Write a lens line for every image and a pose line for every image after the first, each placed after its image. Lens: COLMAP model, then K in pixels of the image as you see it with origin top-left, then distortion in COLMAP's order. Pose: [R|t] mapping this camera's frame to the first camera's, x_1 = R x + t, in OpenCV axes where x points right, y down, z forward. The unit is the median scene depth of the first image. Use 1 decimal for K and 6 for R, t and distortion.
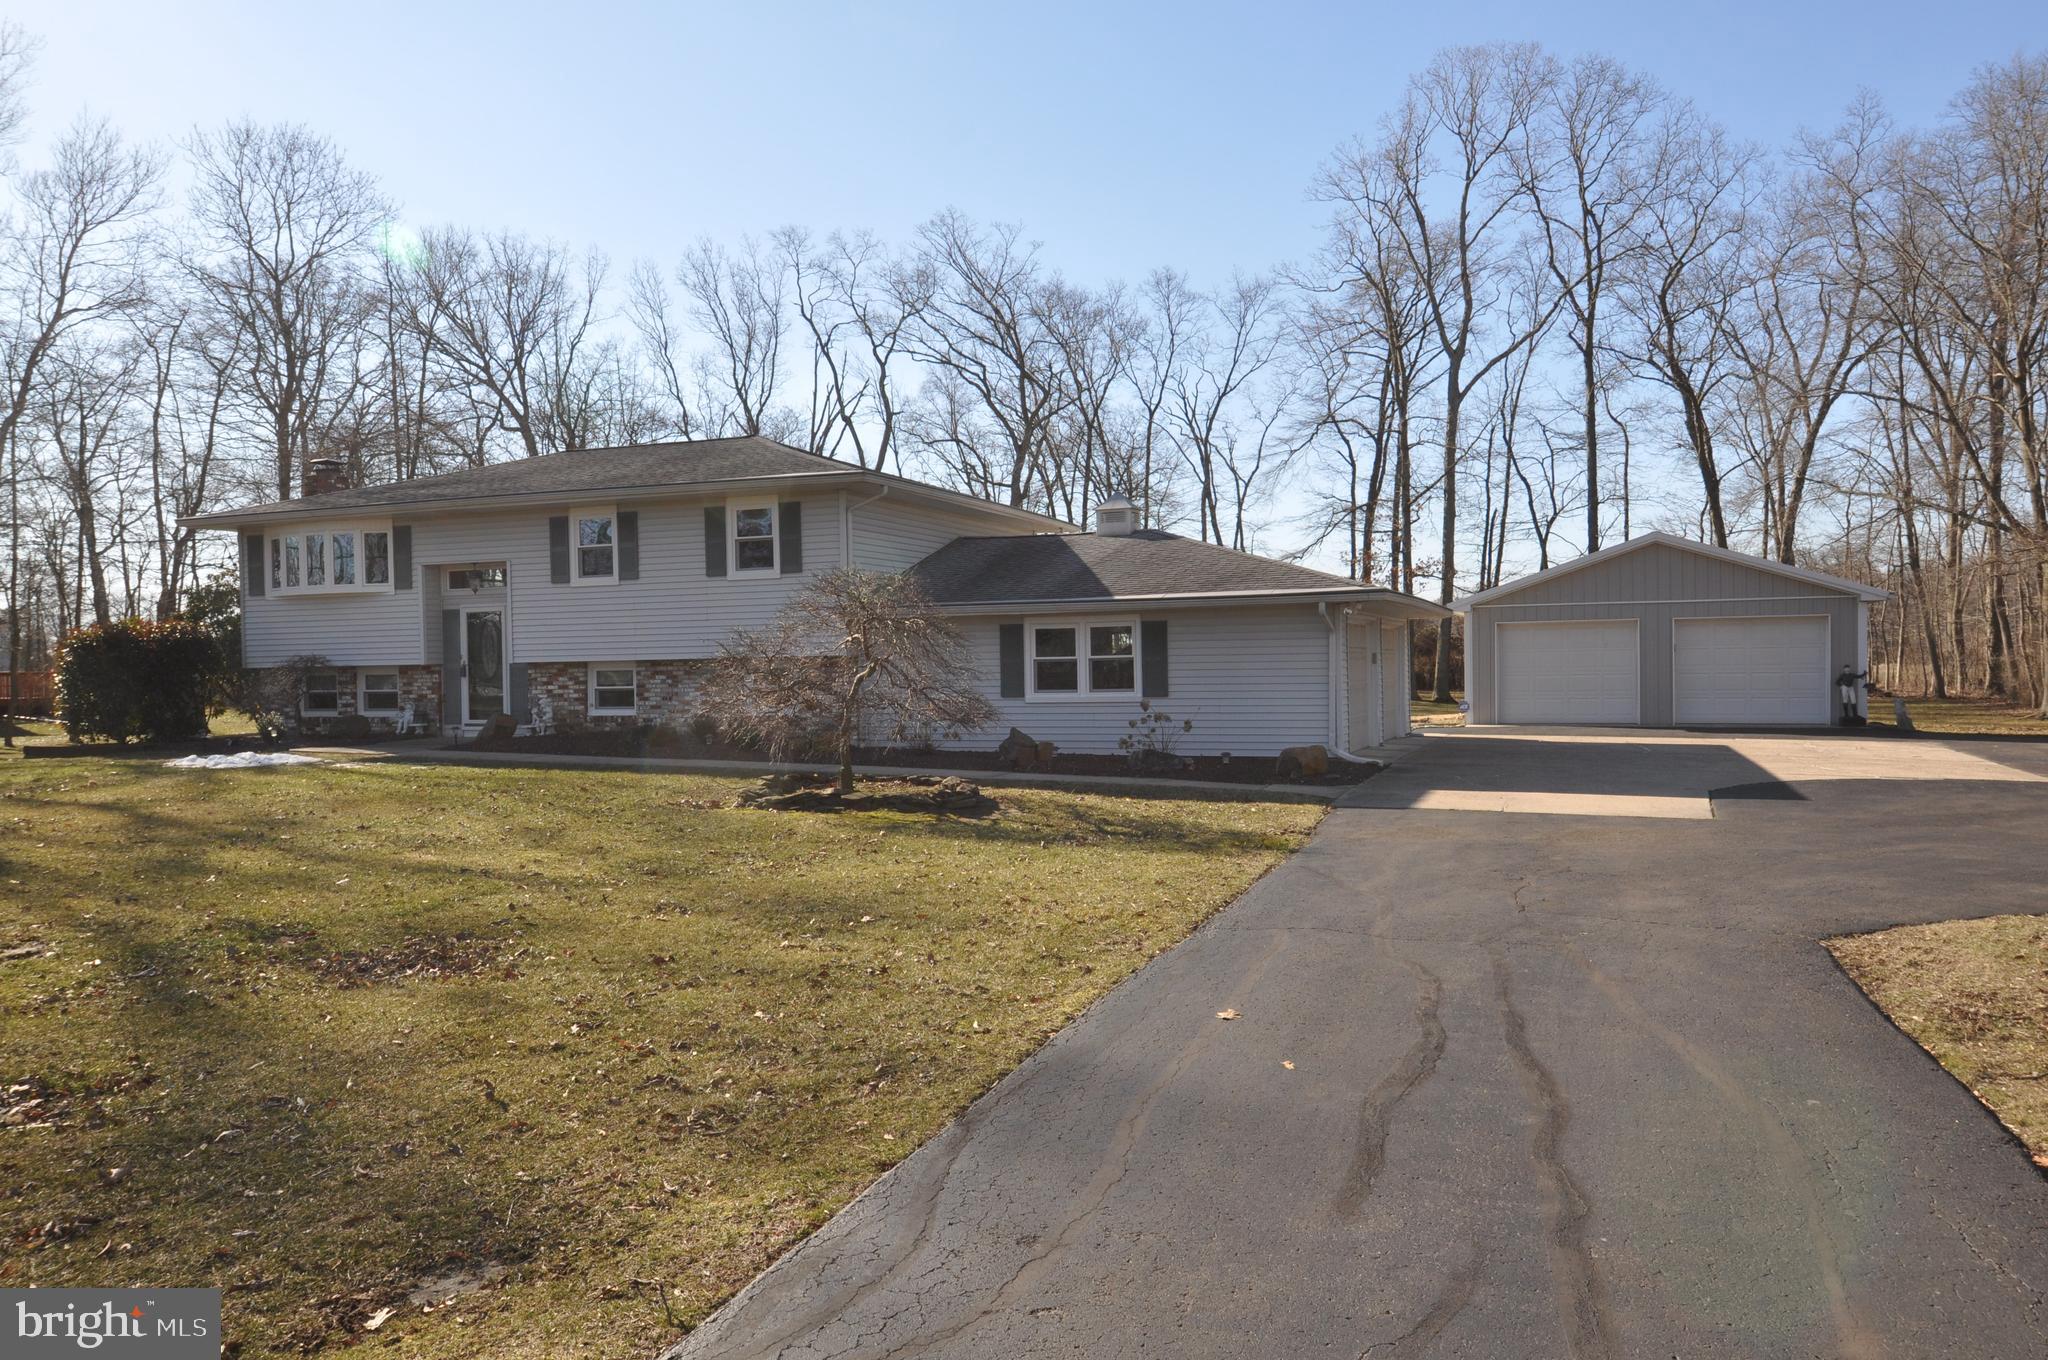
lens RADIAL K [[1475.7, 0, 1024.0], [0, 1475.7, 680.0], [0, 0, 1]] dist [0.039887, -0.027931]
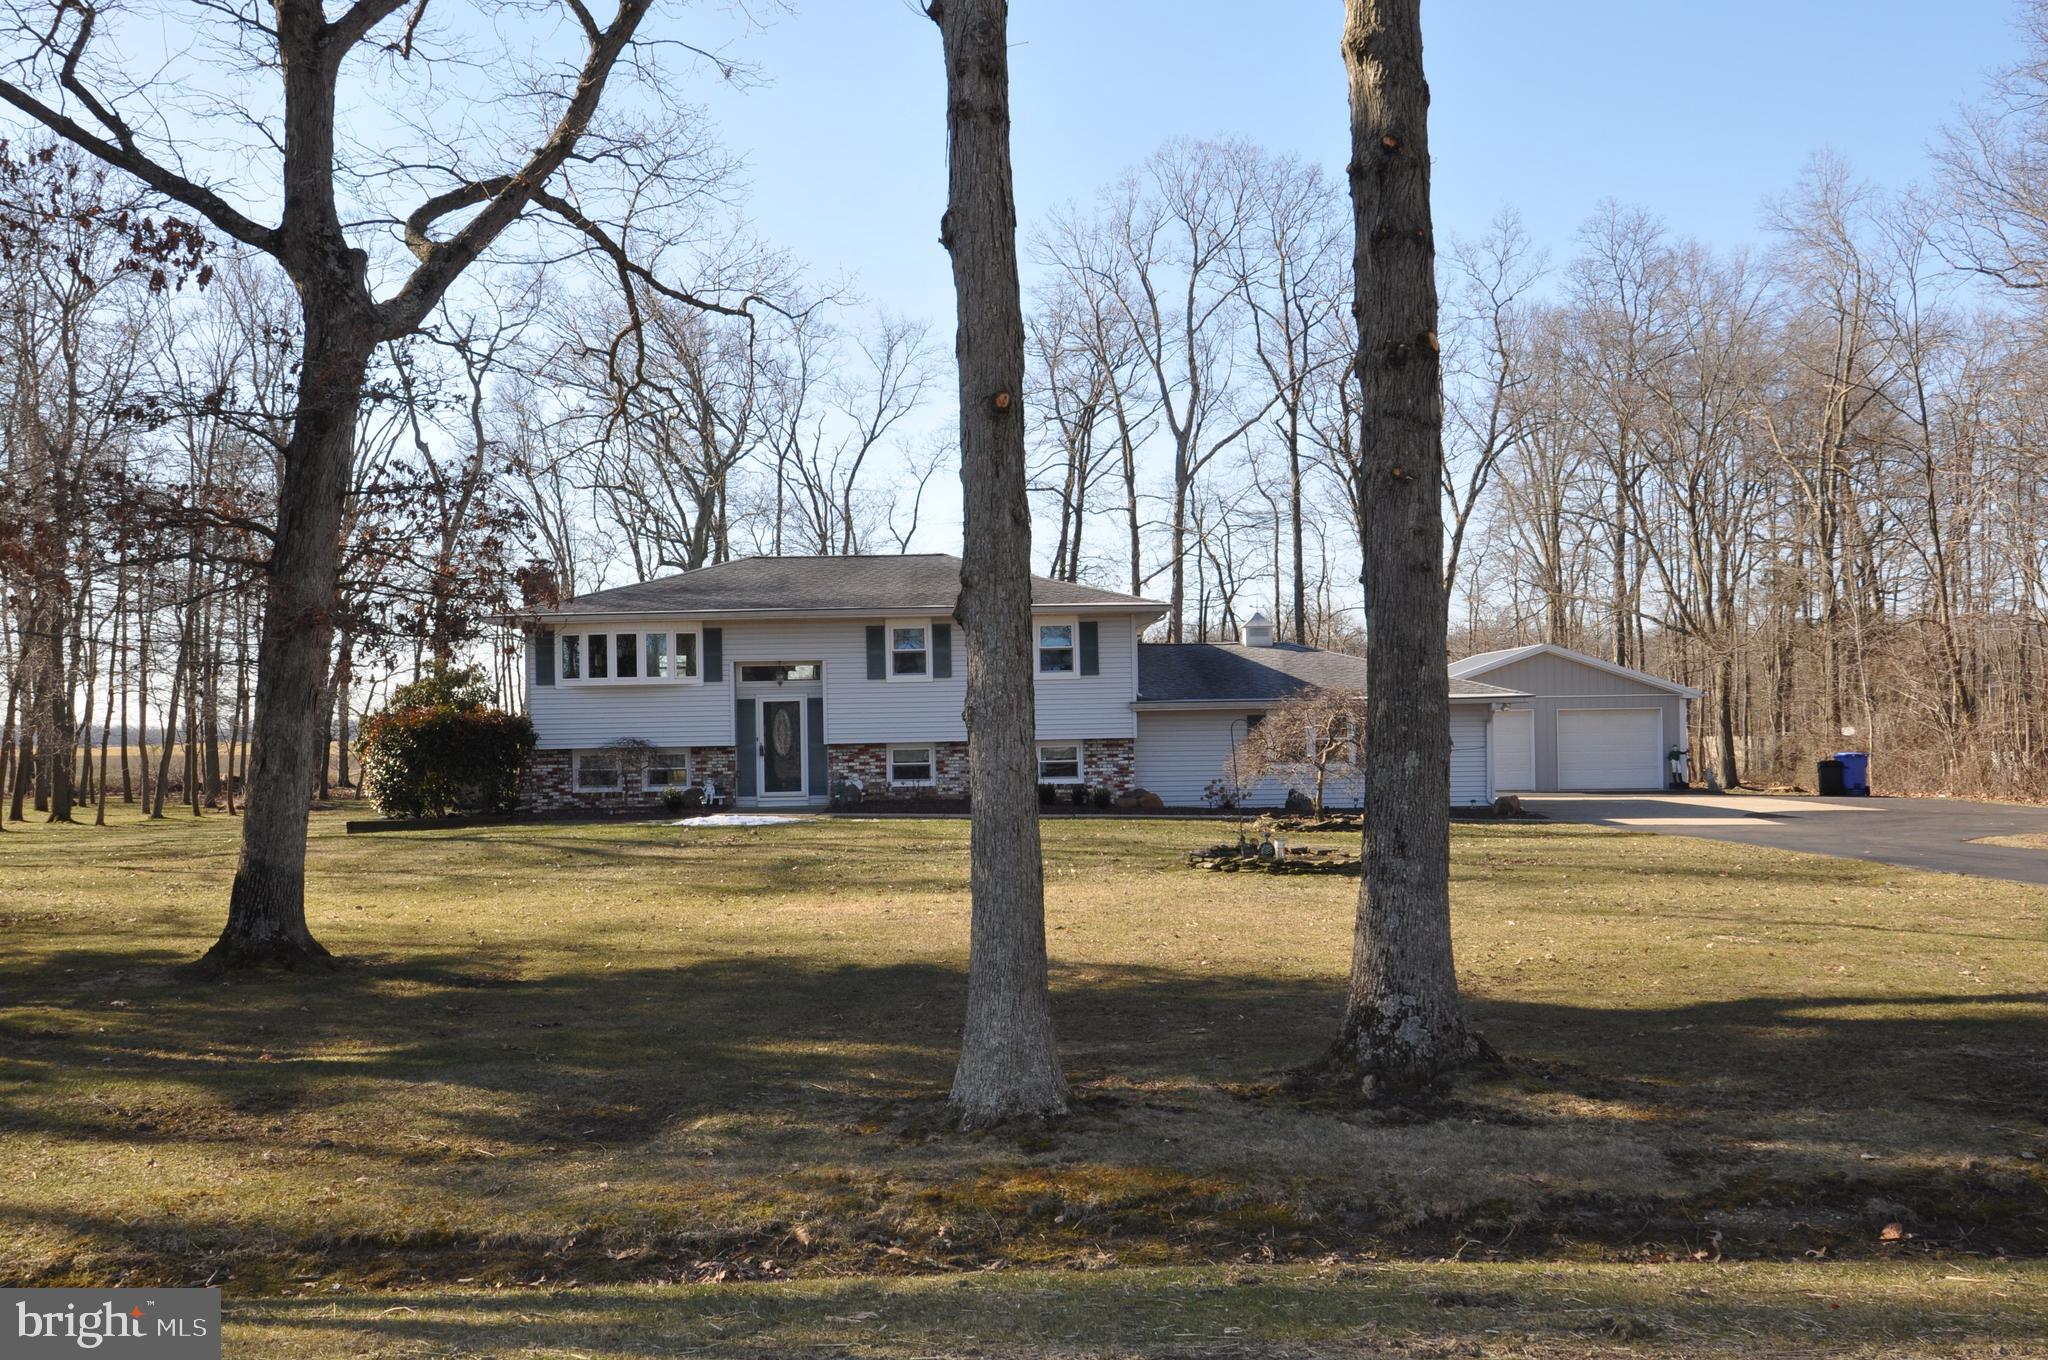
lens RADIAL K [[2097.1, 0, 1024.0], [0, 2097.1, 680.0], [0, 0, 1]] dist [0.069907, 0.003024]
pose [[0.926061, 0.009931, 0.377244, -0.333029], [0.006430, 0.999093, -0.042087, 0.003755], [-0.377319, 0.041400, 0.925157, -0.258390]]
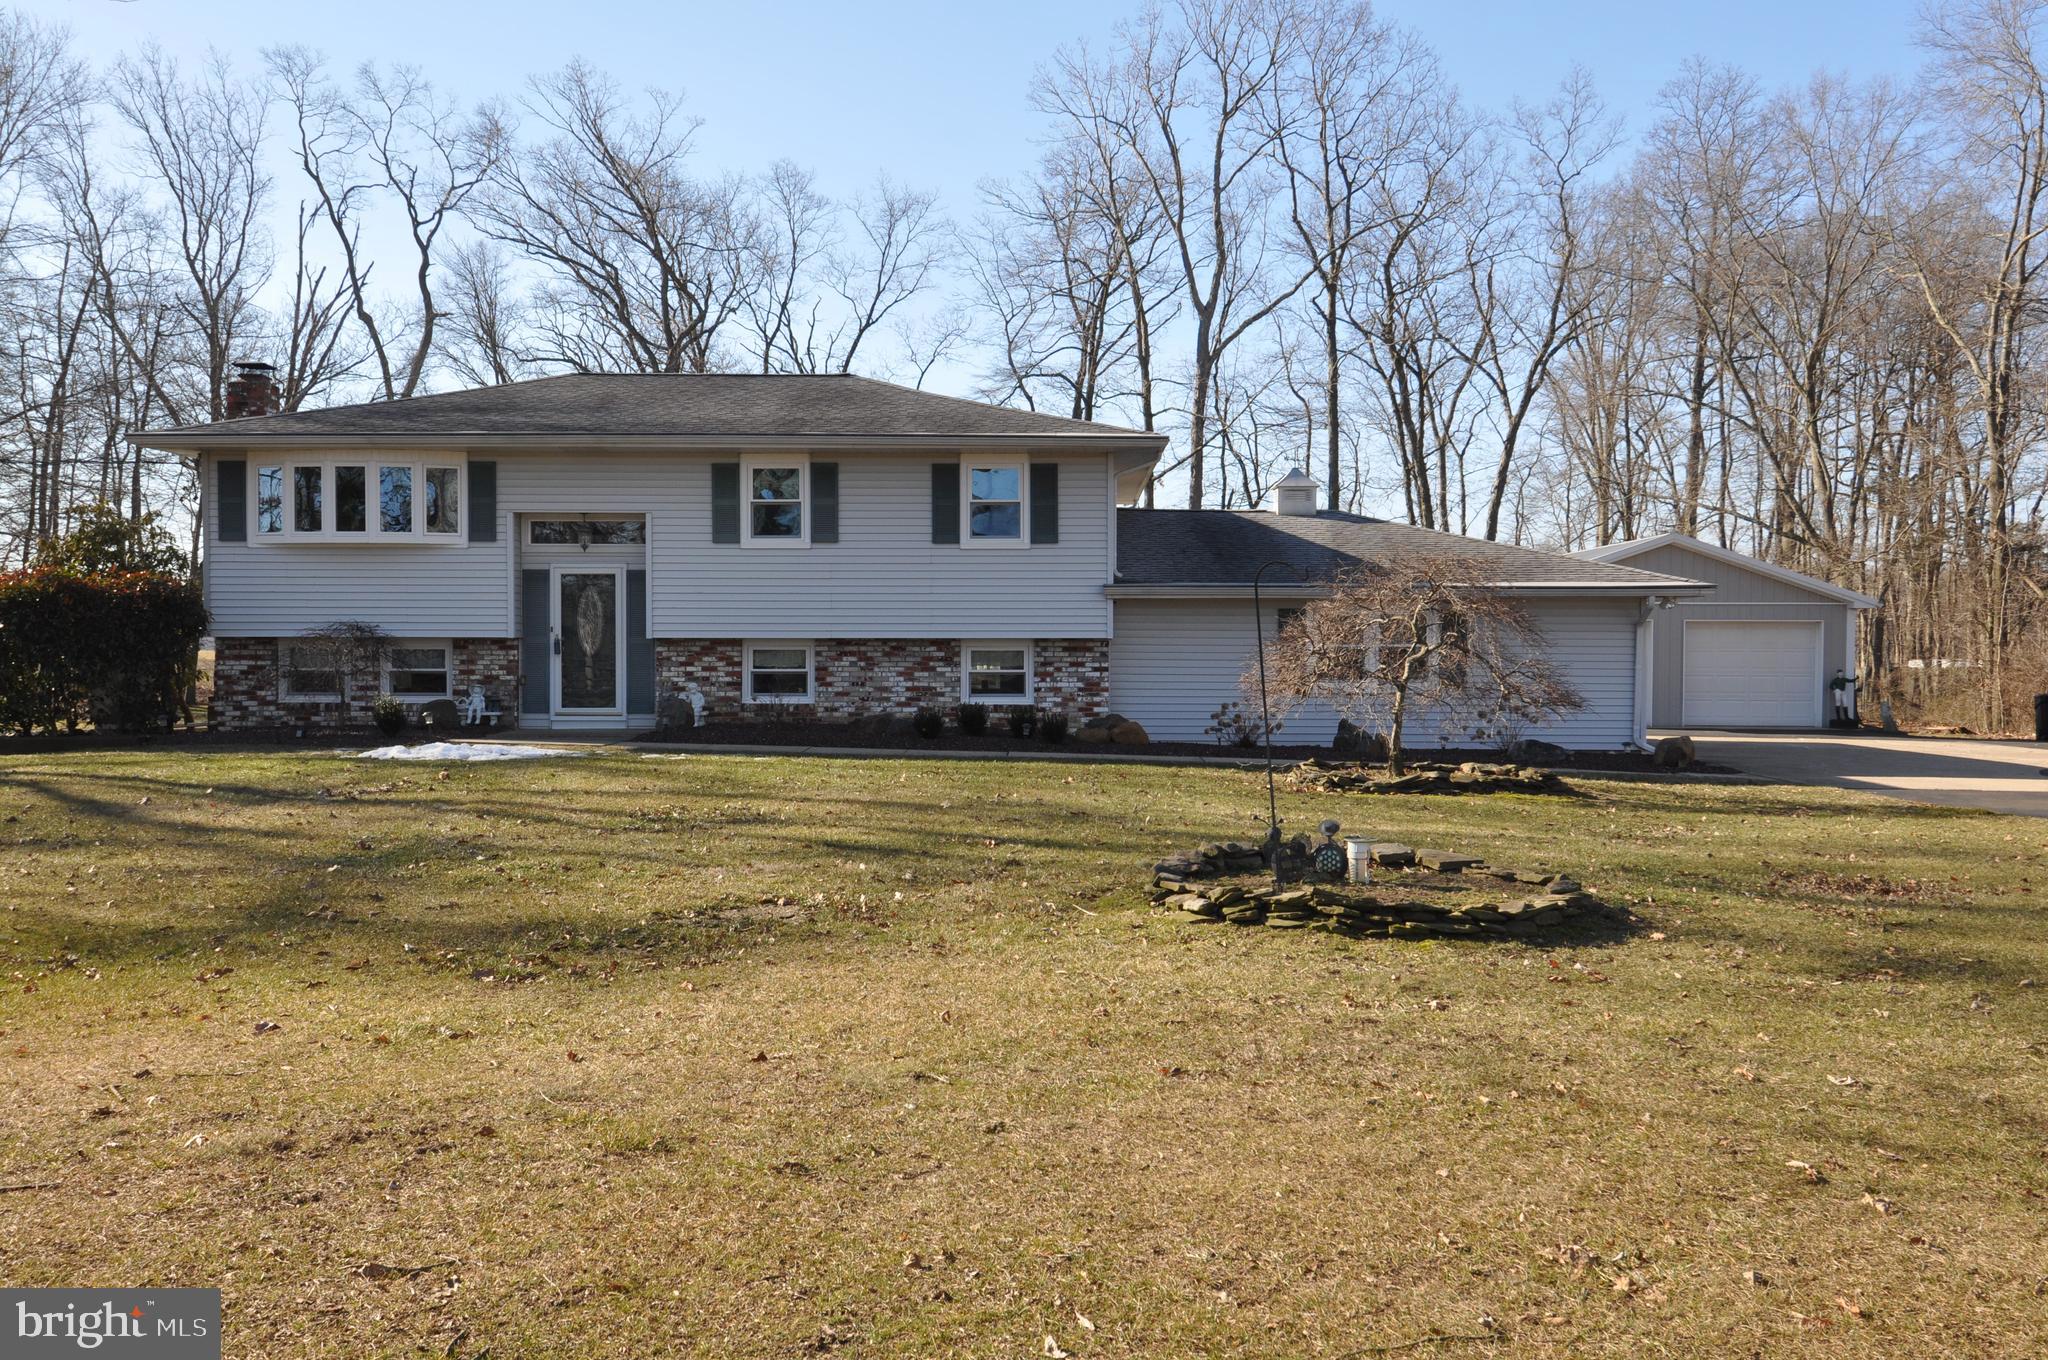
lens RADIAL K [[1931.6, 0, 1024.0], [0, 1931.6, 680.0], [0, 0, 1]] dist [0.051972, -0.024995]
pose [[0.932930, 0.015187, 0.359737, -0.211397], [-0.014292, 0.999885, -0.005148, 0.005571], [-0.359774, -0.000339, 0.933039, -0.027213]]
